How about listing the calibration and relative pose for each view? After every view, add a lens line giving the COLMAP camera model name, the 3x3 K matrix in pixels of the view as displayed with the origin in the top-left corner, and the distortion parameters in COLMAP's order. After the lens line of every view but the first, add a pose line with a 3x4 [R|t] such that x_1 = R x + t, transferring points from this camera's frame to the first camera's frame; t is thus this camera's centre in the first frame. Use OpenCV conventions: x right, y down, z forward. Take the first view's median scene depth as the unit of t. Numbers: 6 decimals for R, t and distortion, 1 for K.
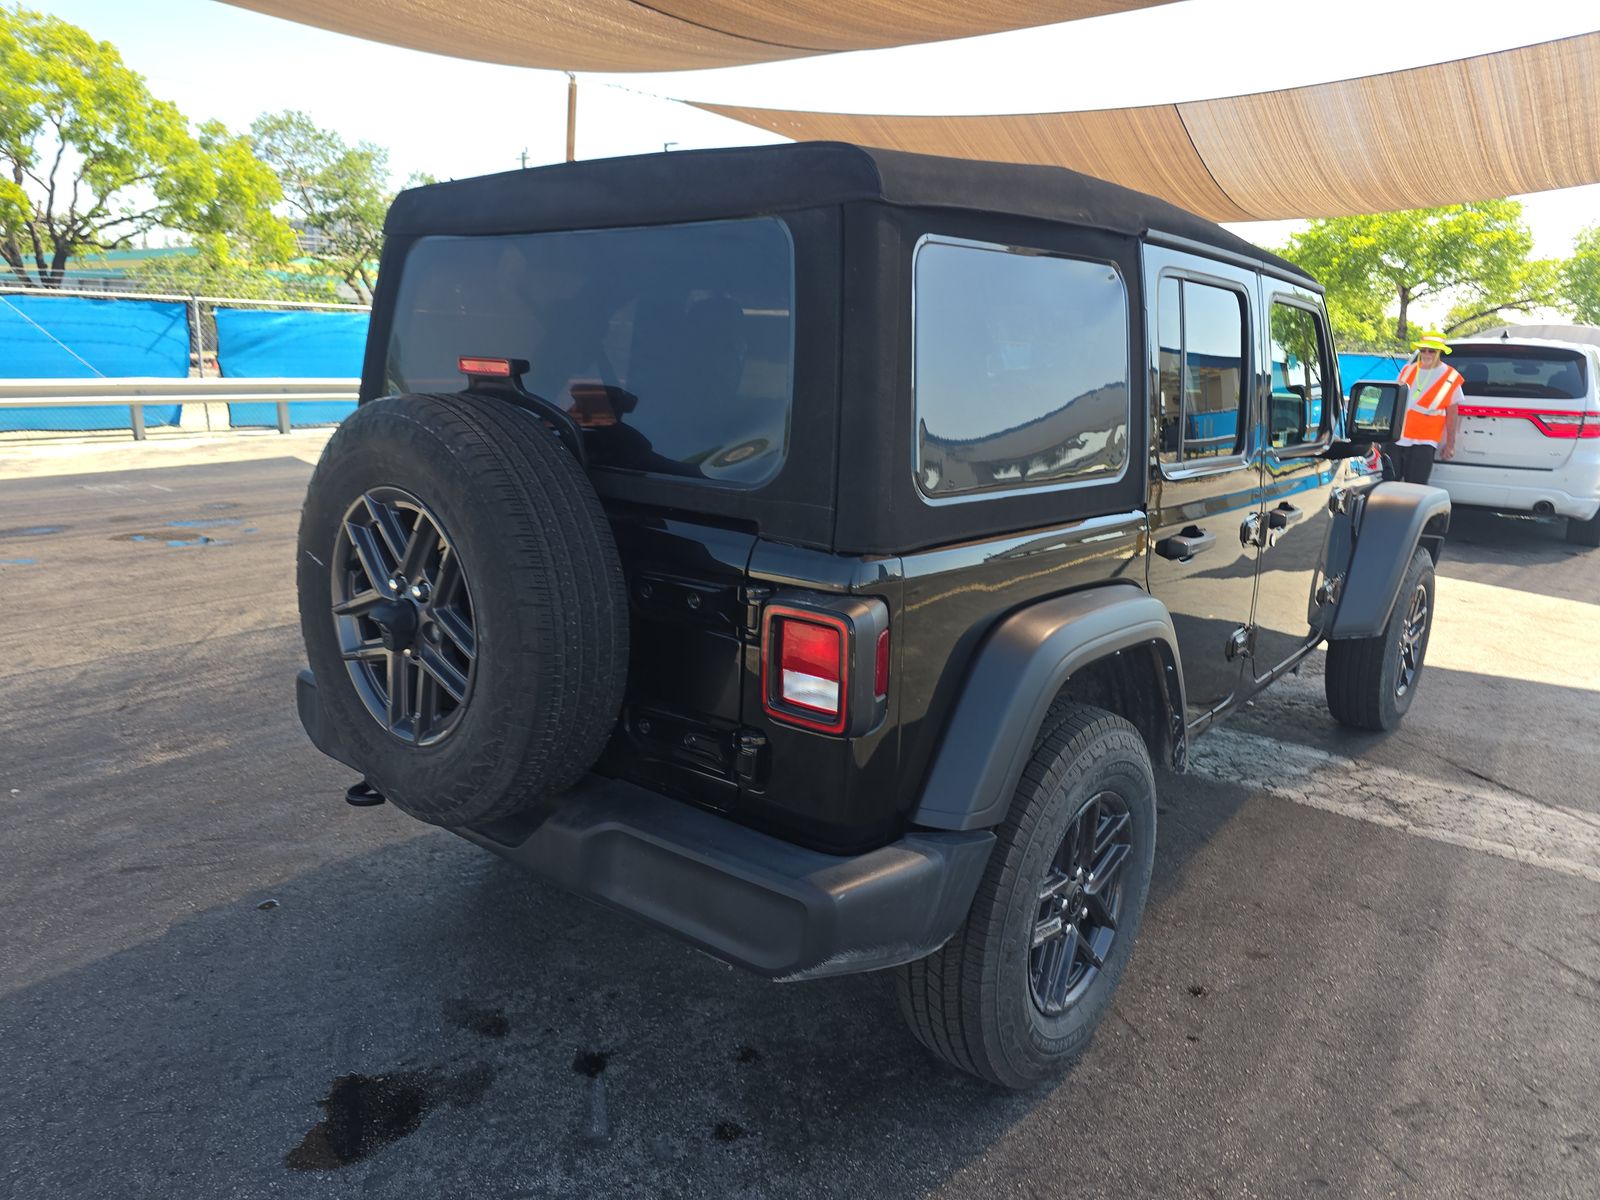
lens RADIAL K [[1105.7, 0, 792.5], [0, 1105.7, 594.2], [0, 0, 1]] dist [0.060100, -0.056412]
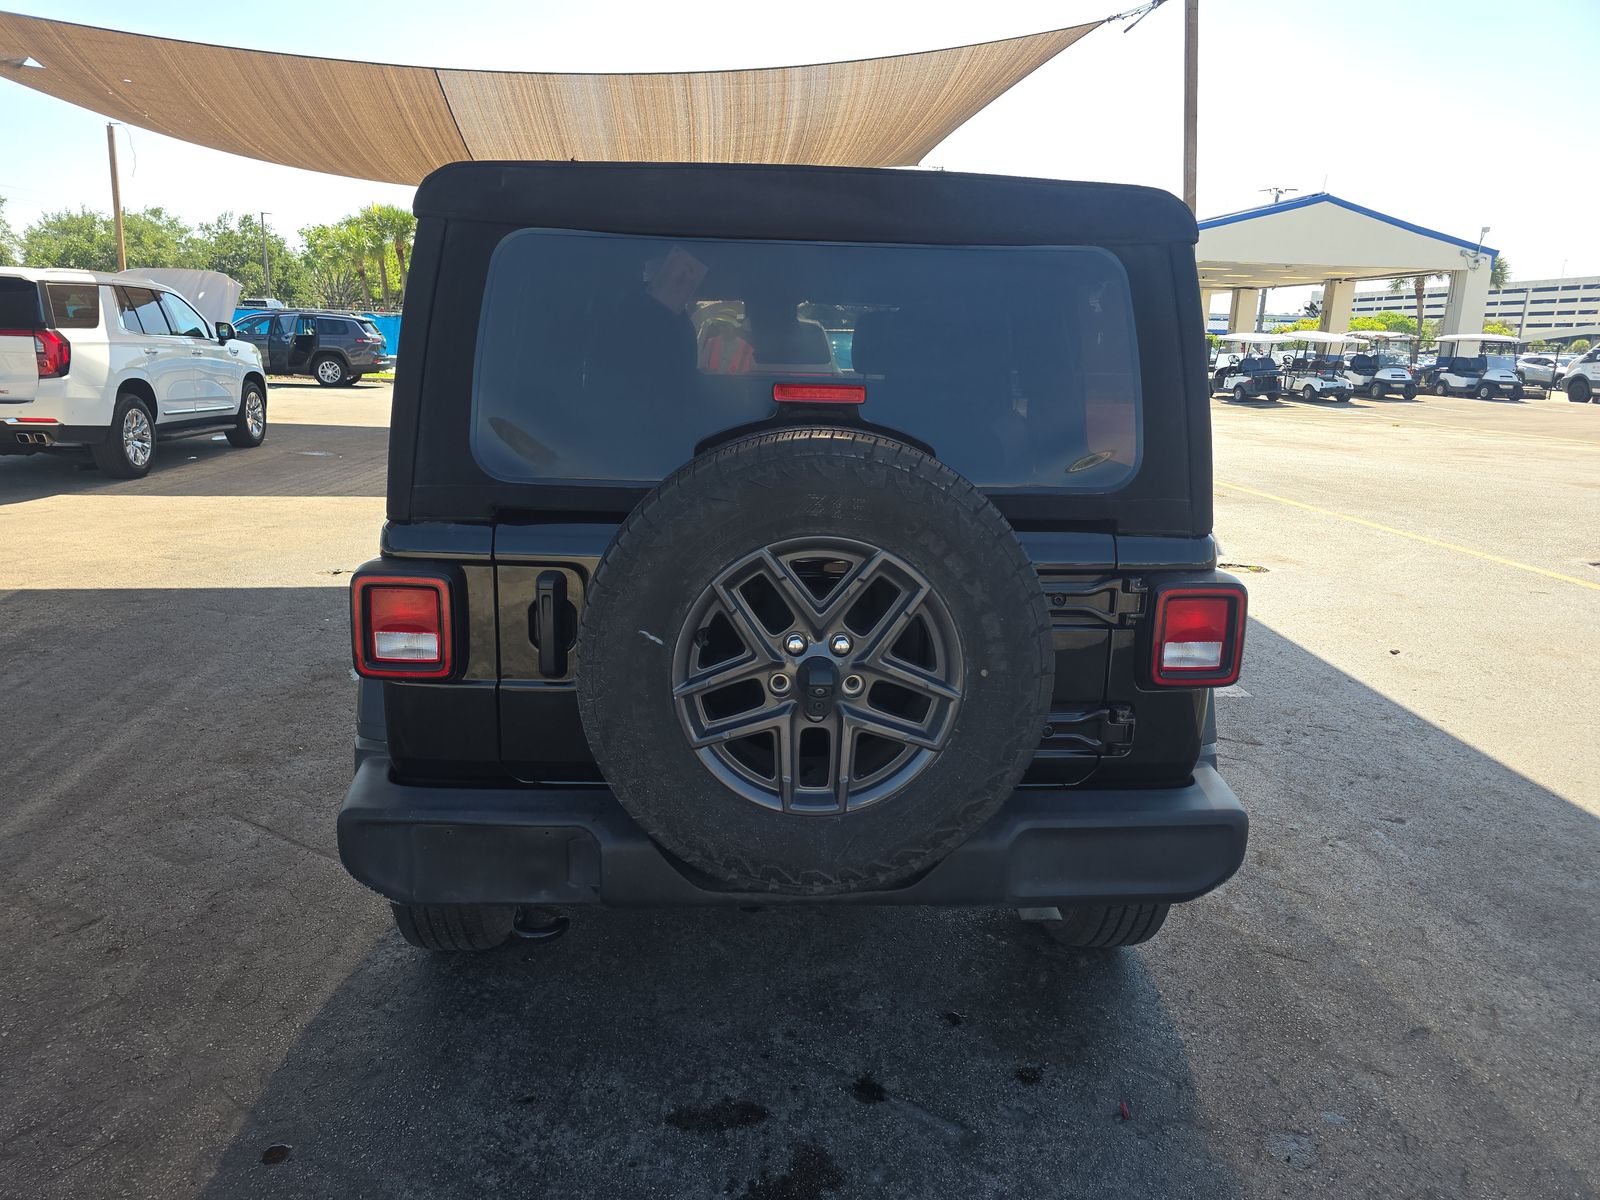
lens RADIAL K [[1105.7, 0, 792.5], [0, 1105.7, 594.2], [0, 0, 1]] dist [0.060100, -0.056412]
pose [[0.716150, -0.164638, 0.678251, -0.729154], [0.138975, 0.985958, 0.092589, -0.099428], [-0.683970, 0.027952, 0.728974, 0.279293]]
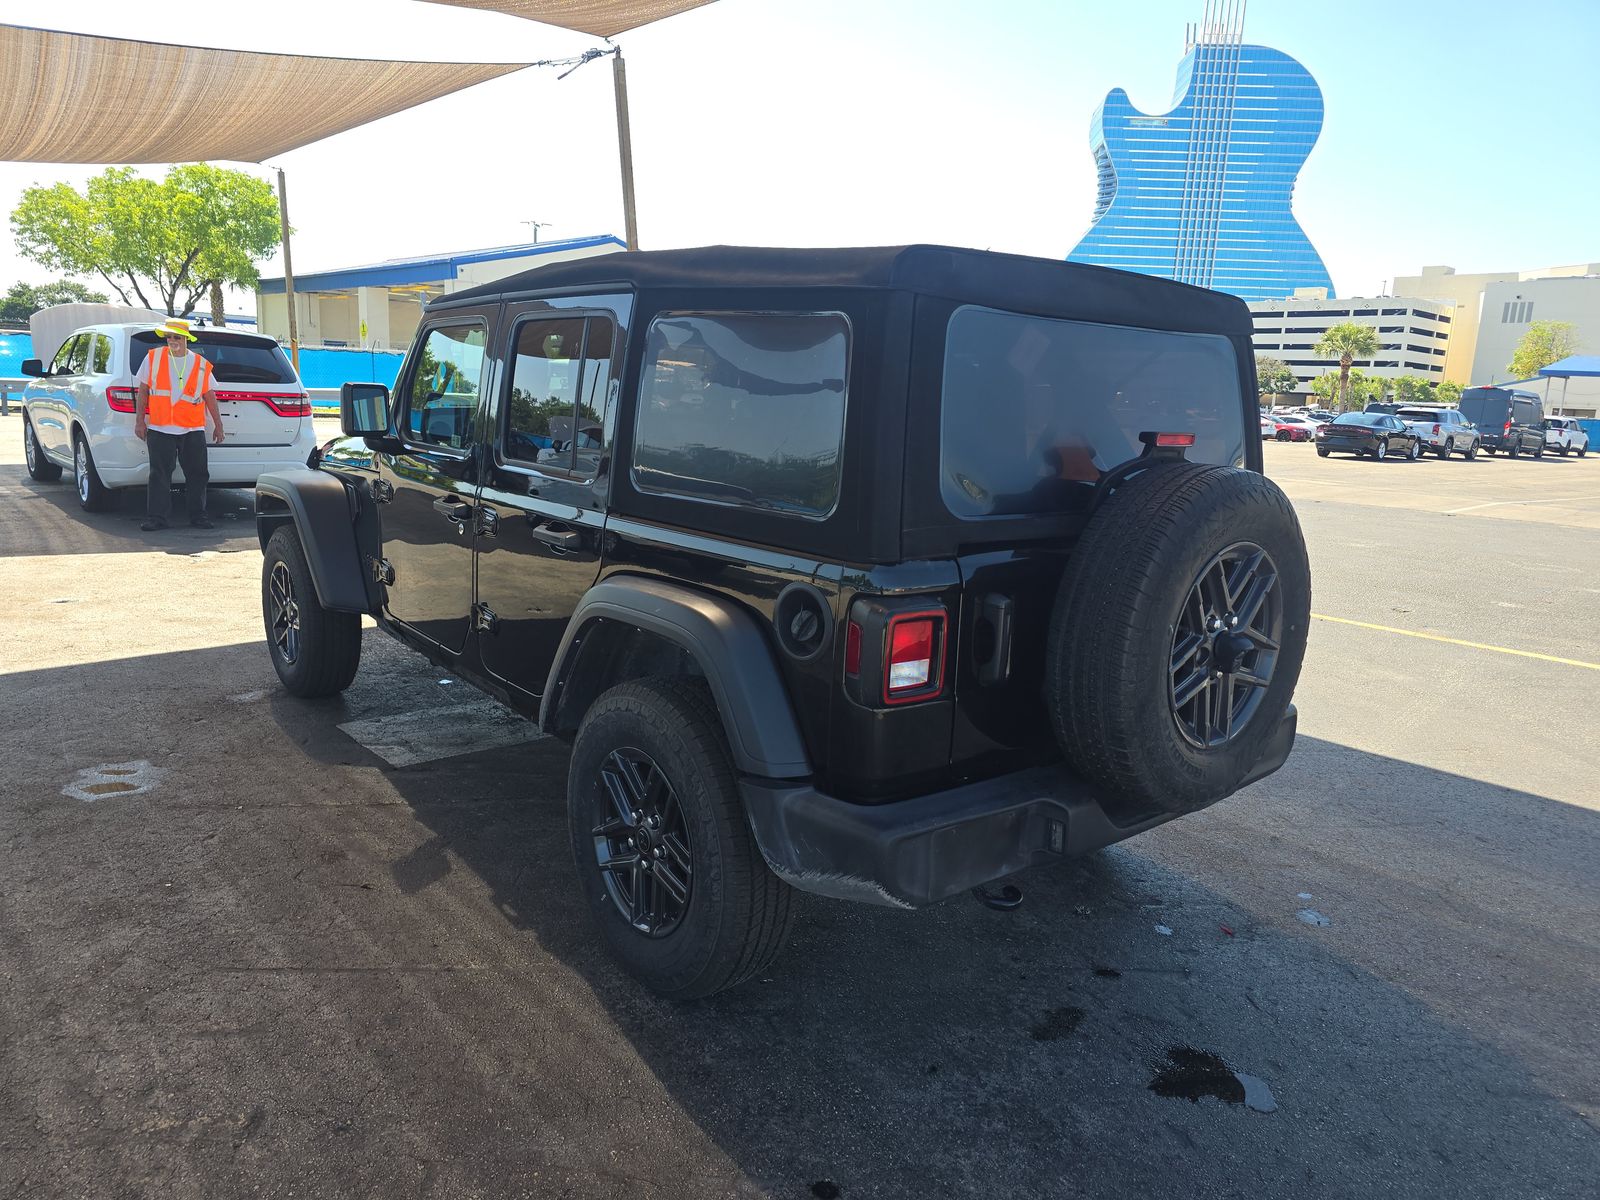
lens RADIAL K [[1105.7, 0, 792.5], [0, 1105.7, 594.2], [0, 0, 1]] dist [0.060100, -0.056412]
pose [[0.143884, -0.205520, 0.968018, -1.221852], [0.165779, 0.969379, 0.181168, -0.257310], [-0.975610, 0.134410, 0.173549, 0.951920]]
